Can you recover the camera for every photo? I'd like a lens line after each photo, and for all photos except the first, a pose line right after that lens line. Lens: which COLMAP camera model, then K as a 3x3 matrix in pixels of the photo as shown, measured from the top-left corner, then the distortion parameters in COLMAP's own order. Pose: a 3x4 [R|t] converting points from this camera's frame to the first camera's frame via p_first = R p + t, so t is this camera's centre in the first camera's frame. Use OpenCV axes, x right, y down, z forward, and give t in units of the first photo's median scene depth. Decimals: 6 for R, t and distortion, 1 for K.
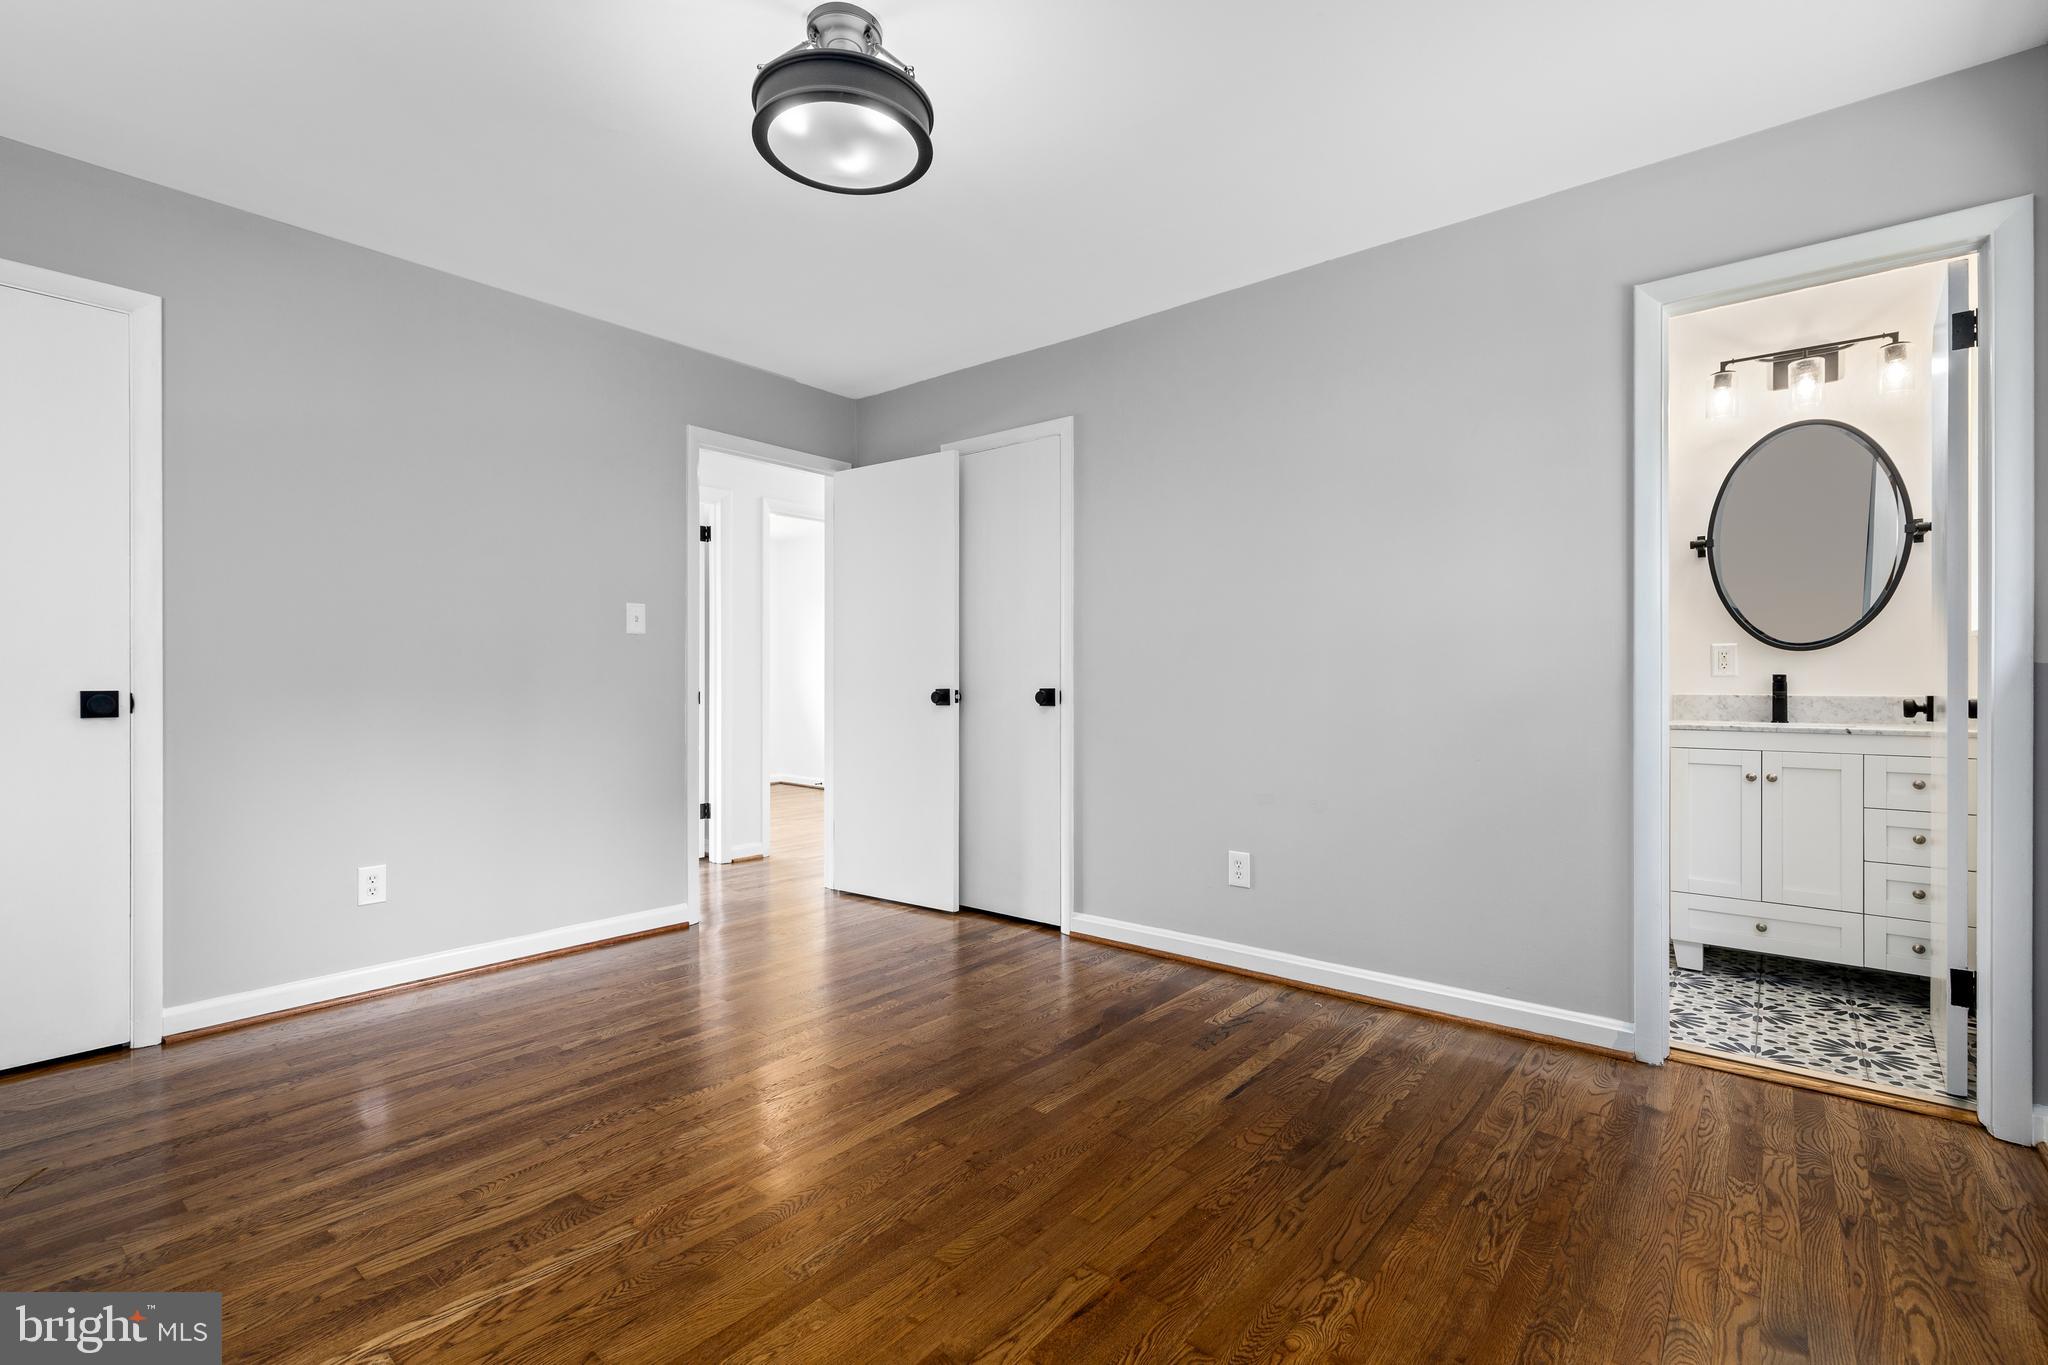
lens RADIAL K [[930.6, 0, 1008.0], [0, 930.6, 689.7], [0, 0, 1]] dist [0.005723, -0.000543]
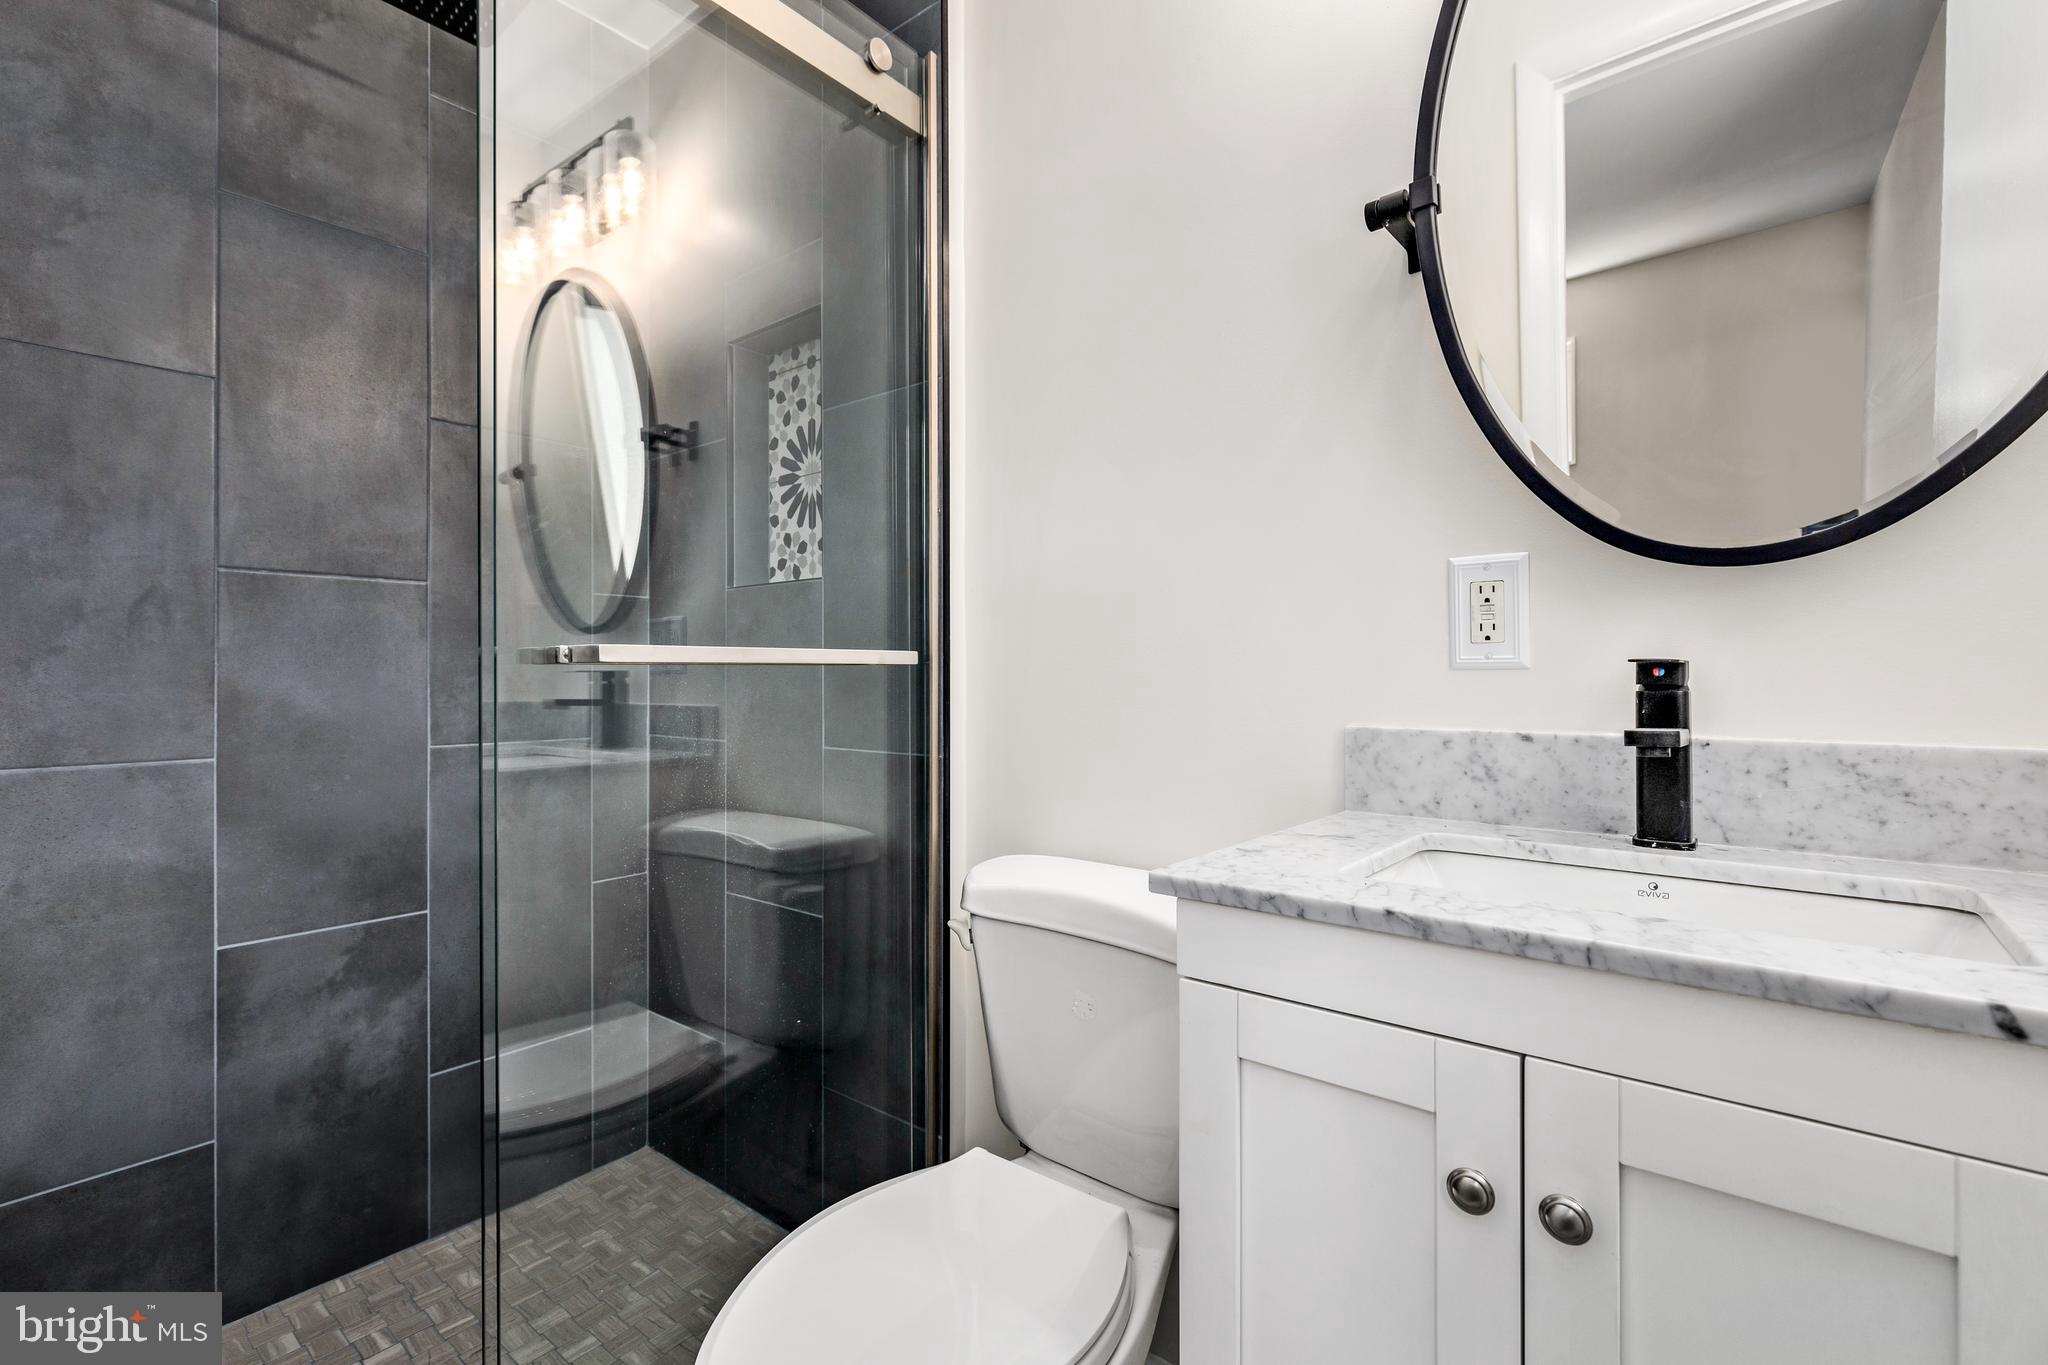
lens RADIAL K [[921.2, 0, 1036.7], [0, 921.2, 676.7], [0, 0, 1]] dist [0.008263, -0.001490]
pose [[0.999792, -0.001366, 0.020330, 0.650305], [0.001552, 0.999957, -0.009139, -0.009695], [-0.020317, 0.009169, 0.999752, 0.750321]]
